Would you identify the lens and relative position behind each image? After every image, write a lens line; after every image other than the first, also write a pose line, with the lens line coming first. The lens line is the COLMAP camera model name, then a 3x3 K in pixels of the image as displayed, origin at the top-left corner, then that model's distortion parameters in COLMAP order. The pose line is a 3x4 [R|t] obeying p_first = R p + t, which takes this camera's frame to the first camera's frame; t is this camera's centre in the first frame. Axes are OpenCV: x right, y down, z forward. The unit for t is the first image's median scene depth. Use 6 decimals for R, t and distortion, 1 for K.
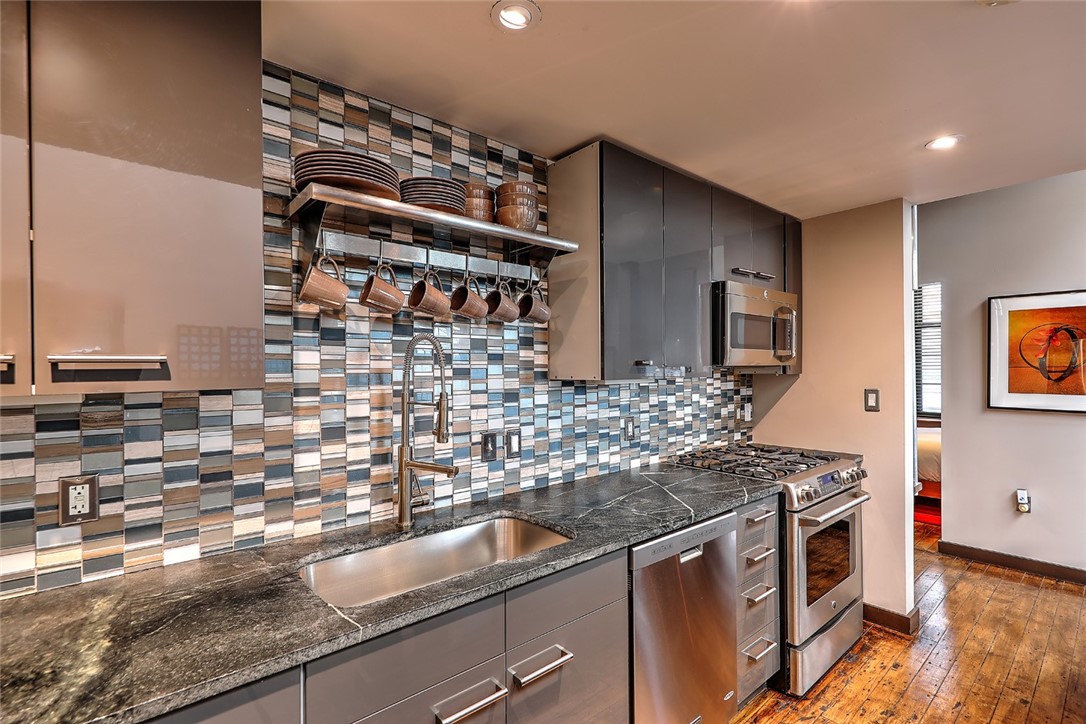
lens RADIAL K [[494.5, 0, 539.8], [0, 494.5, 368.1], [0, 0, 1]] dist [0.001324, 0.000152]
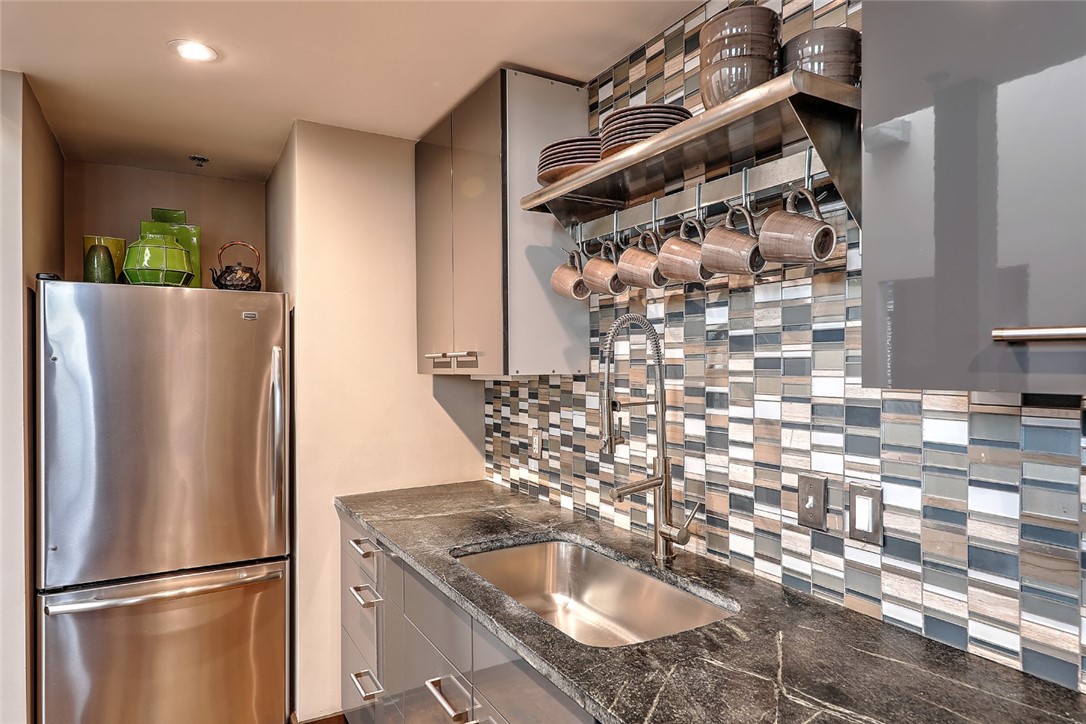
lens RADIAL K [[641.9, 0, 540.4], [0, 641.9, 367.3], [0, 0, 1]] dist [0.001574, 0.000097]
pose [[-0.169067, 0.011306, -0.985540, 0.624185], [0.006066, 0.999927, 0.010430, 0.002177], [0.985586, -0.004215, -0.169124, 0.804364]]
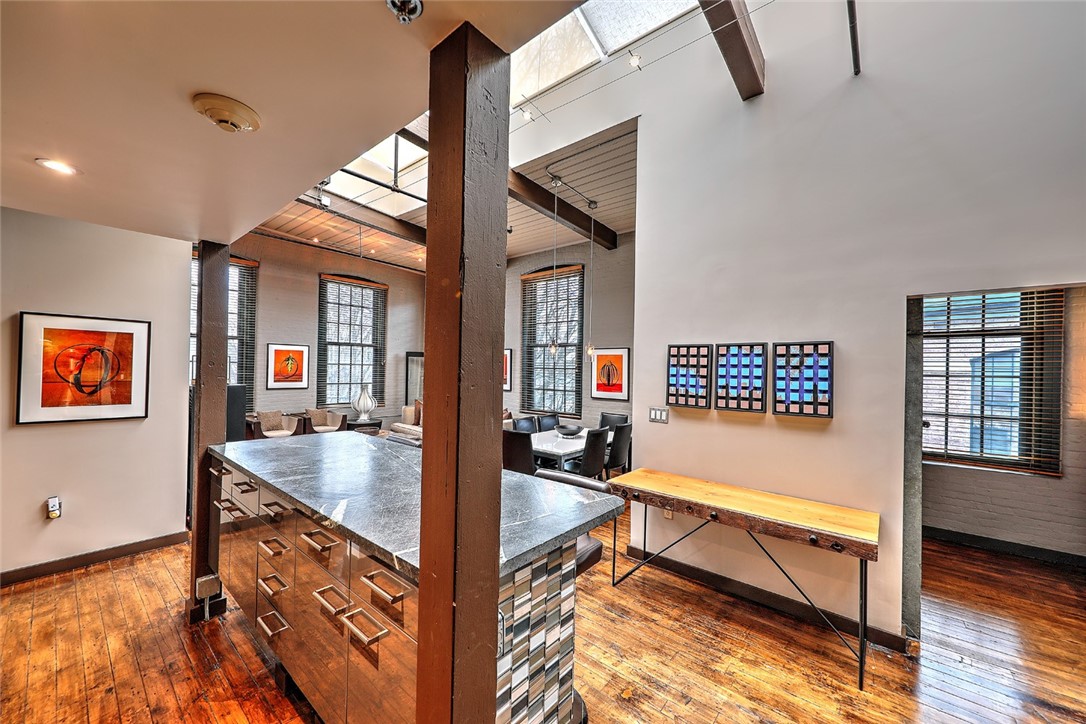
lens RADIAL K [[405.9, 0, 540.2], [0, 405.9, 366.8], [0, 0, 1]] dist [0.001986, 0.000010]
pose [[-0.171100, 0.004844, 0.985242, -0.116705], [-0.017944, 0.999807, -0.008032, -0.080135], [-0.985090, -0.019053, -0.170980, 0.213344]]
